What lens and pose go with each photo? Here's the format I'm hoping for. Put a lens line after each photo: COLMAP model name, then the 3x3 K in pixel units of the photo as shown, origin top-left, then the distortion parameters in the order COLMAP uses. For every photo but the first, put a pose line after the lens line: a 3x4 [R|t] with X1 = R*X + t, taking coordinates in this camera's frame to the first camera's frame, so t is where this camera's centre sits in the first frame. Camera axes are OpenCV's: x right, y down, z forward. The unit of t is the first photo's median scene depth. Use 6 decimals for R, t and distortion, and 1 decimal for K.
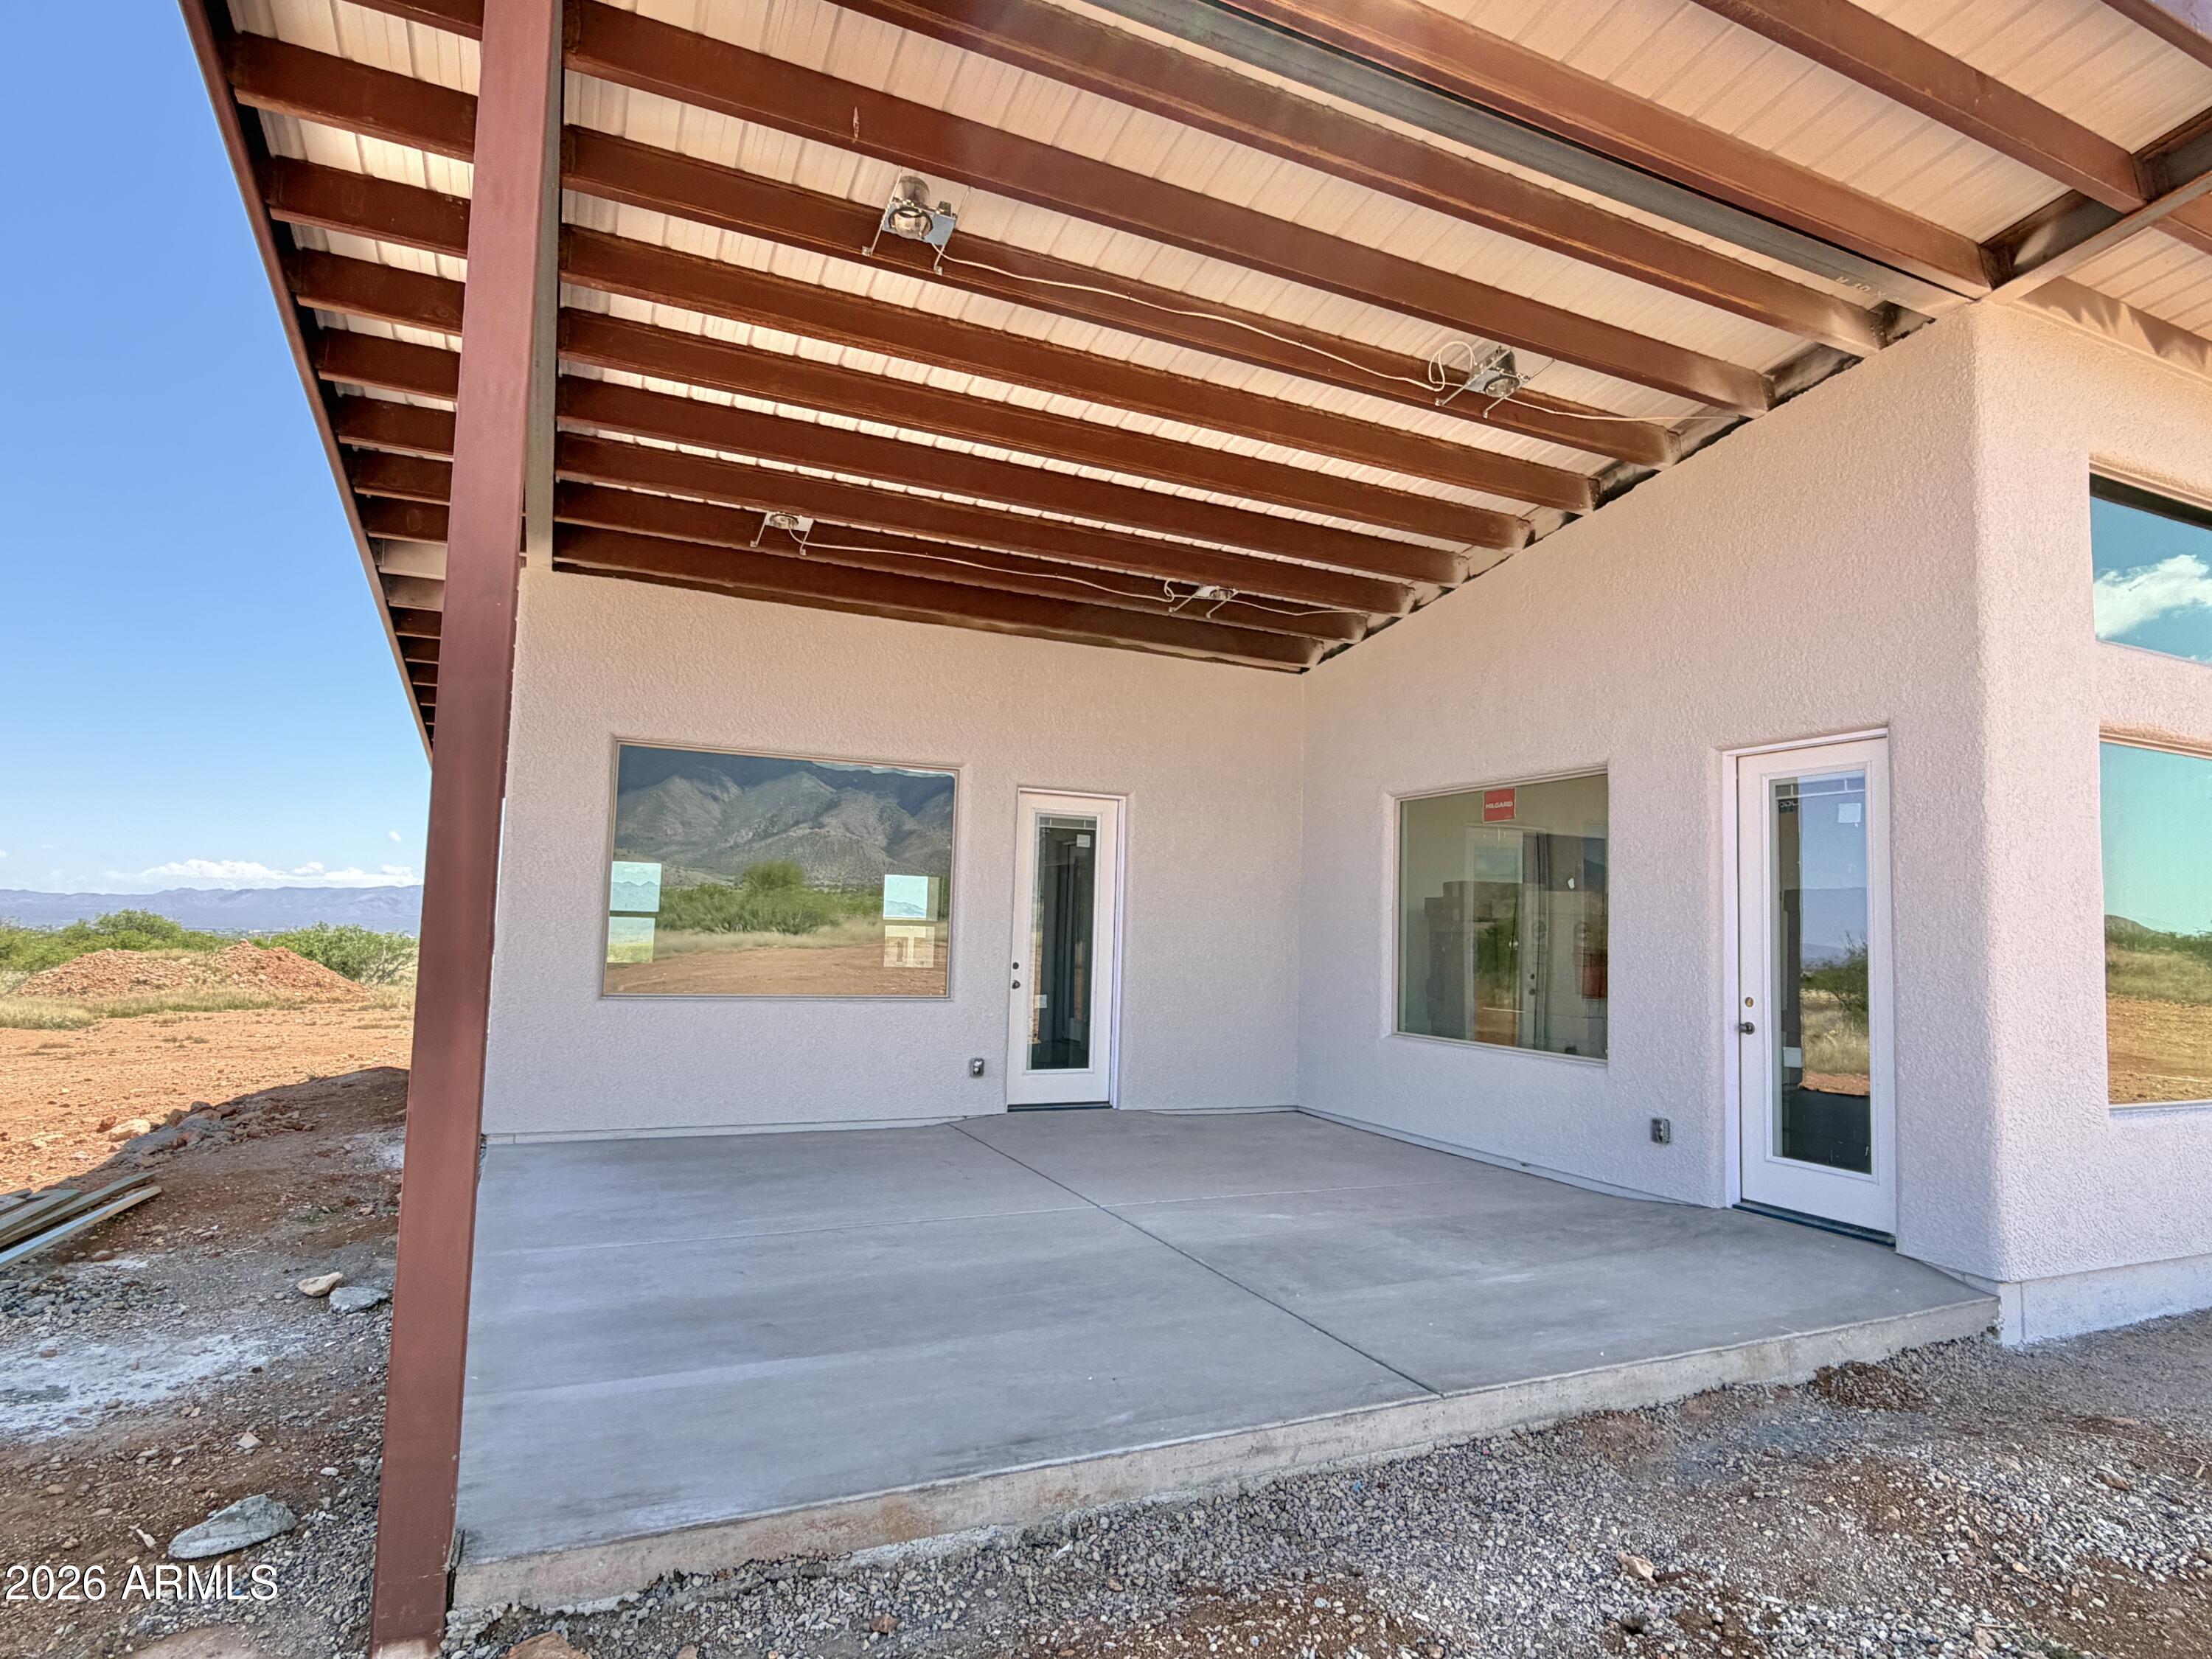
lens RADIAL K [[1246.8, 0, 1110.3], [0, 1246.8, 840.4], [0, 0, 1]] dist [0.001178, 0.002781]
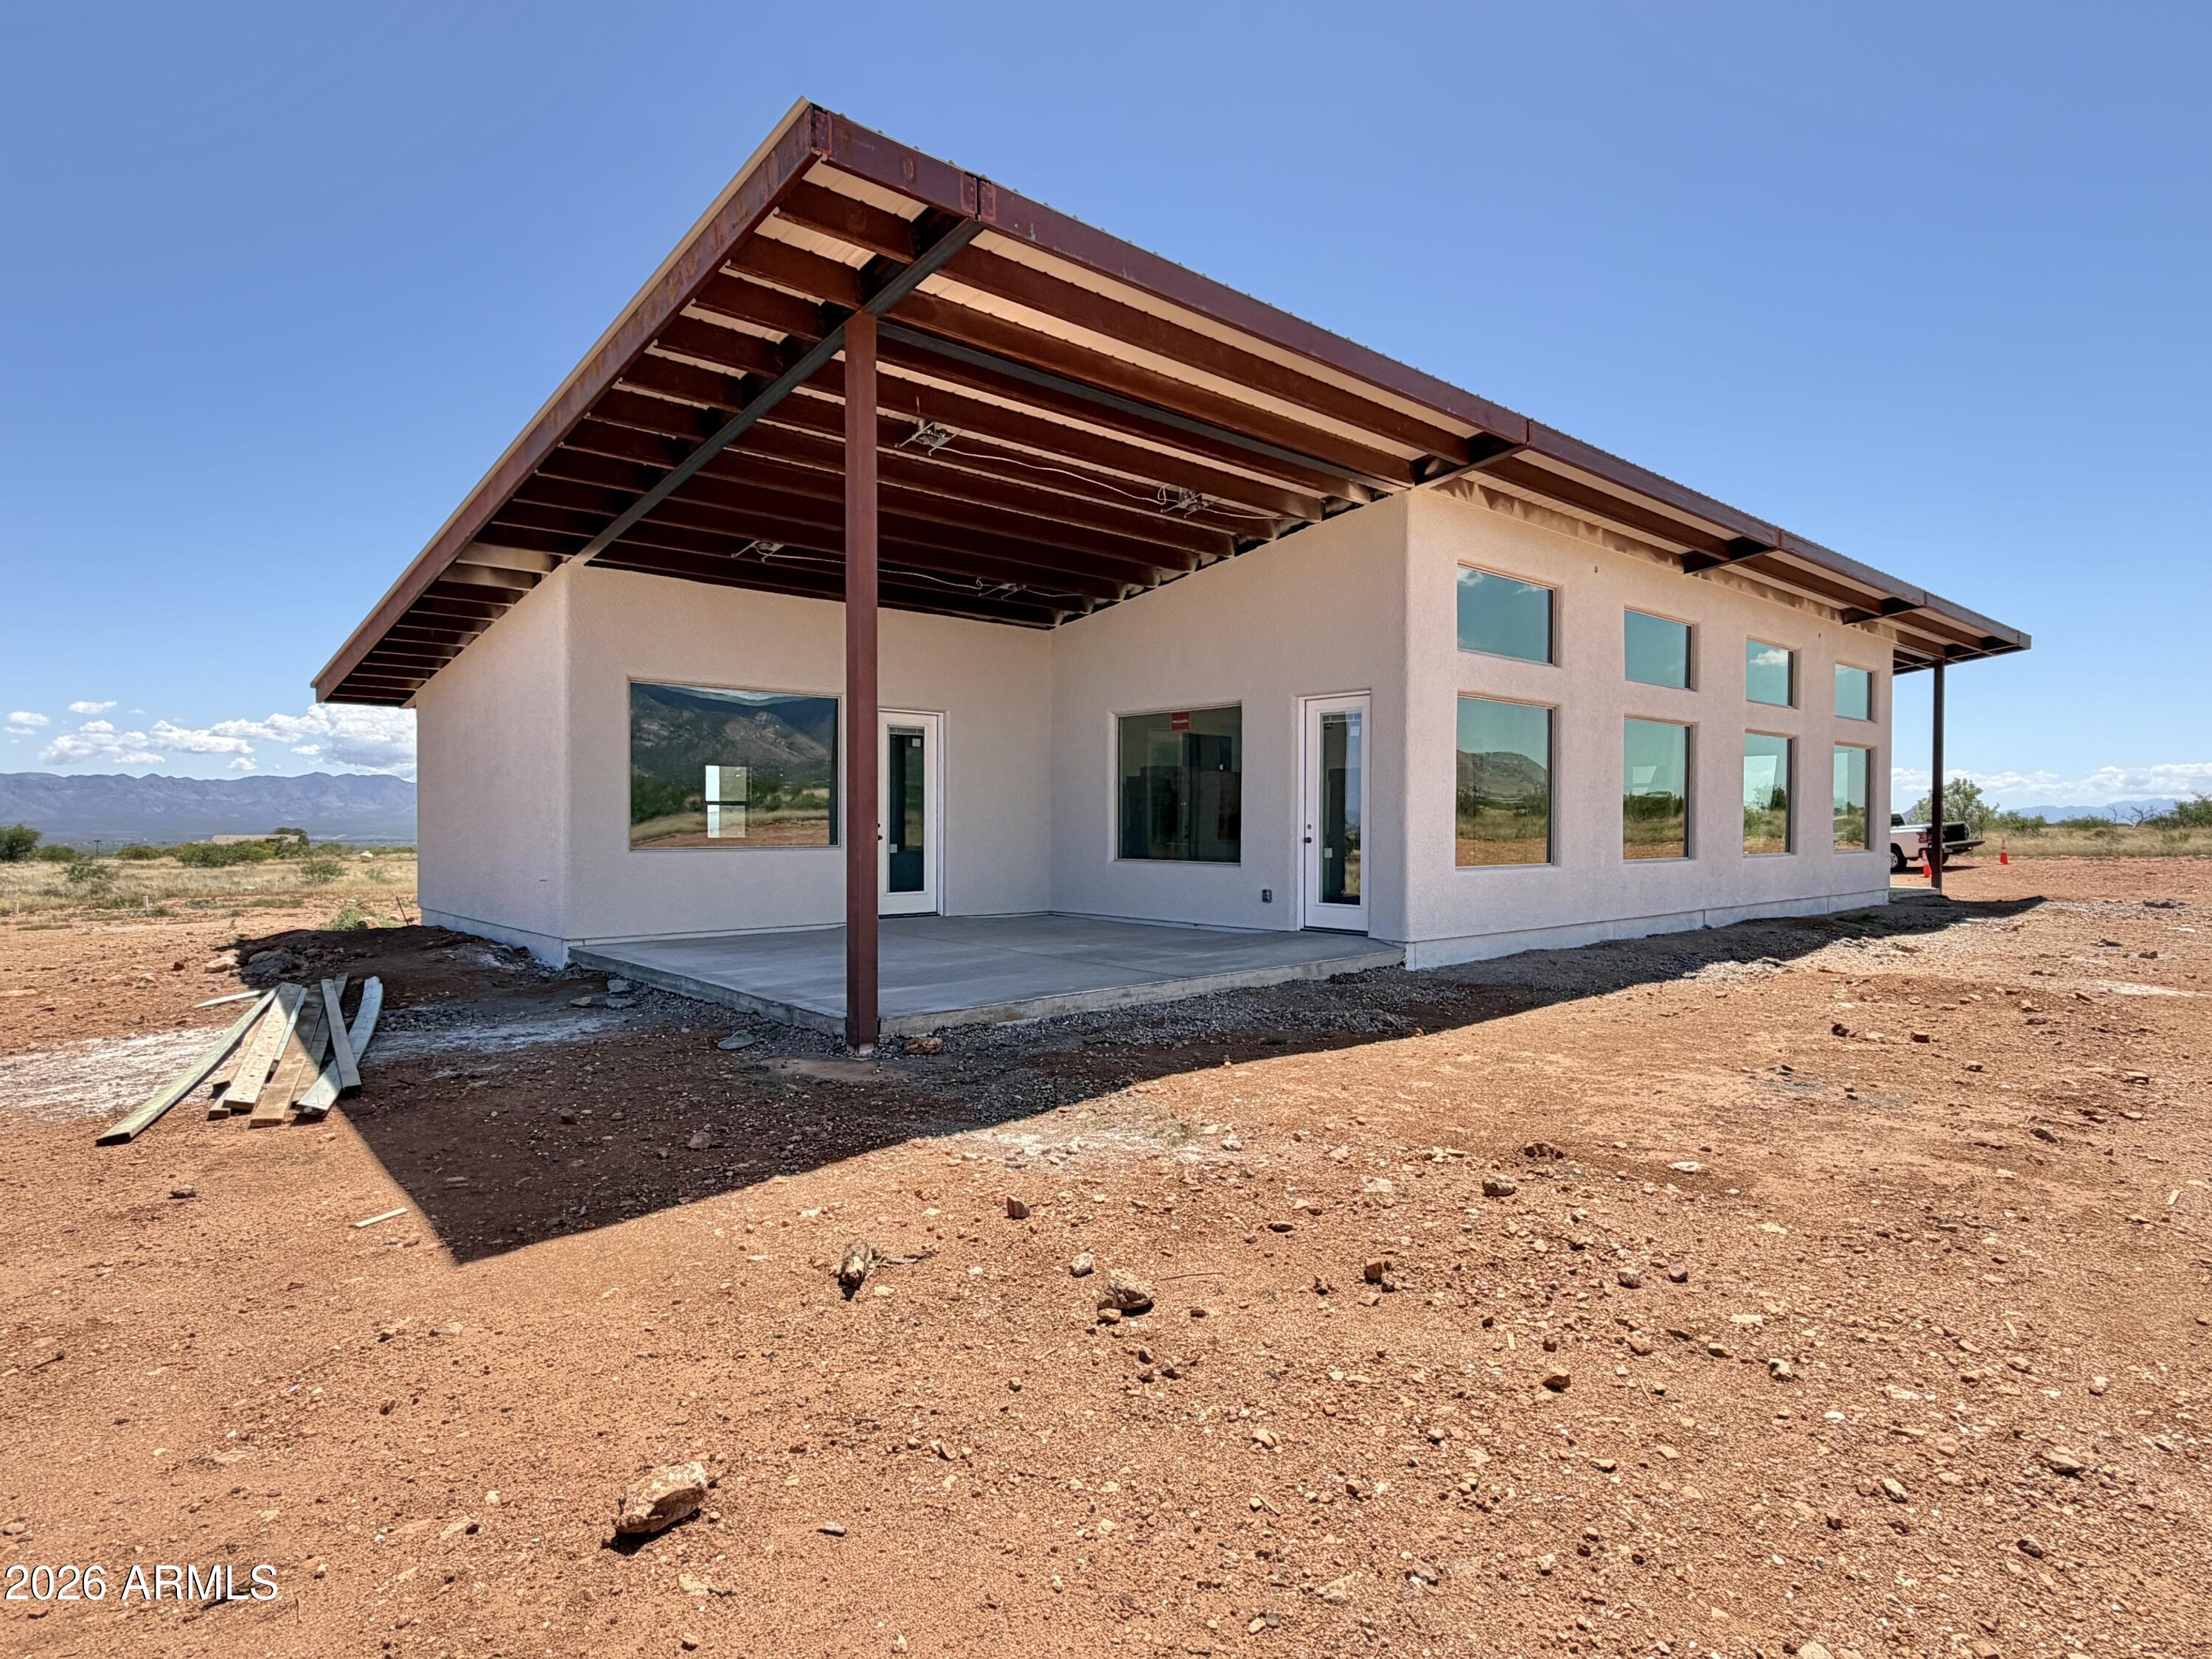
lens RADIAL K [[1246.8, 0, 1110.3], [0, 1246.8, 840.4], [0, 0, 1]] dist [0.001178, 0.002781]
pose [[0.955146, -0.031052, 0.294502, -0.361593], [0.003060, 0.995469, 0.095036, -0.036199], [-0.296119, -0.089872, 0.950914, -0.766751]]
